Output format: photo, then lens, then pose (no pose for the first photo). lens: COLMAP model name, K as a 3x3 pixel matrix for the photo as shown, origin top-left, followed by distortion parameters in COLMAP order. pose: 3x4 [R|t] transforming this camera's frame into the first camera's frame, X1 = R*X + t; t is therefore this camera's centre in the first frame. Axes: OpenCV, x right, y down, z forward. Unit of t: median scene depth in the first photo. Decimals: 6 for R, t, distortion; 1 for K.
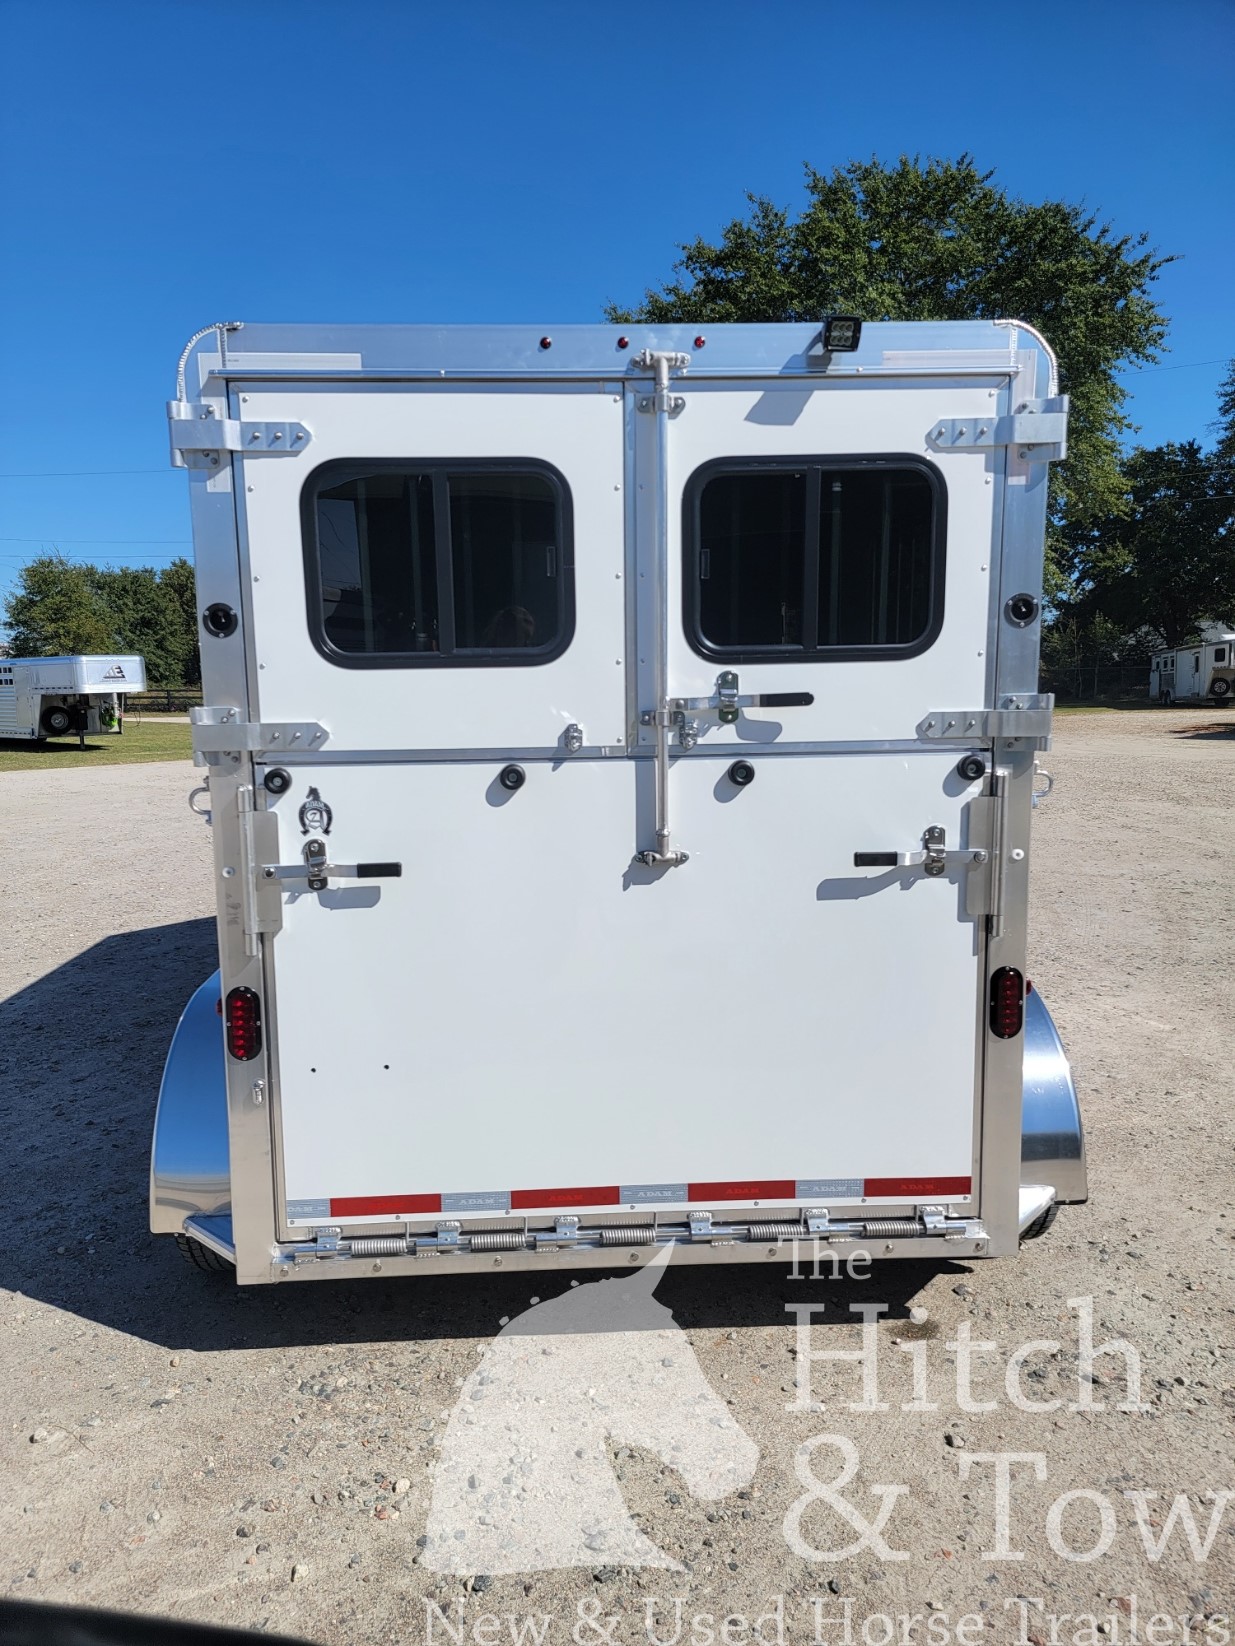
lens RADIAL K [[1134.3, 0, 617.5], [0, 1134.3, 823.0], [0, 0, 1]] dist [0.049793, 0.001137]
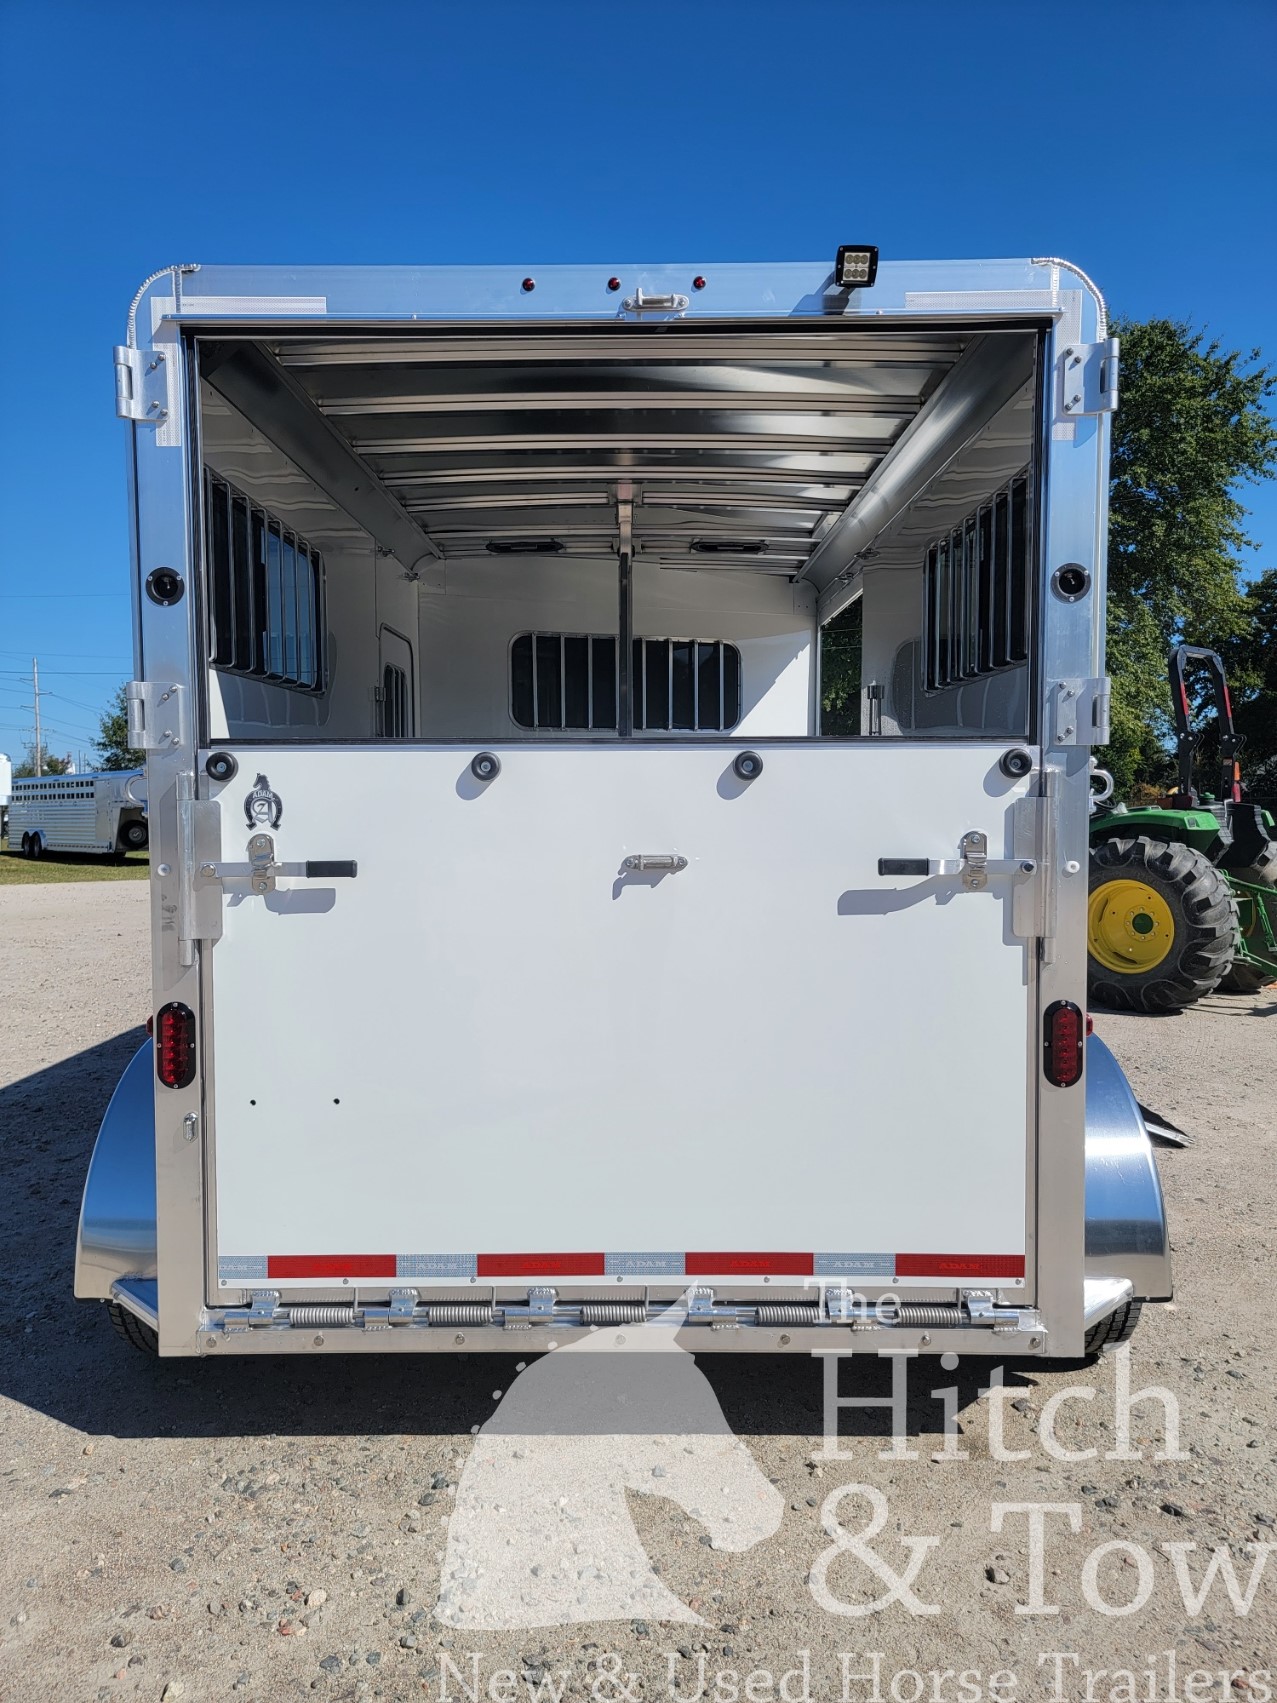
lens RADIAL K [[1182.5, 0, 649.2], [0, 1182.5, 853.7], [0, 0, 1]] dist [0.058476, -0.031374]
pose [[0.998449, 0.012343, -0.054296, 0.080493], [-0.017033, 0.996081, -0.086791, 0.099005], [0.053012, 0.087582, 0.994746, 0.092119]]
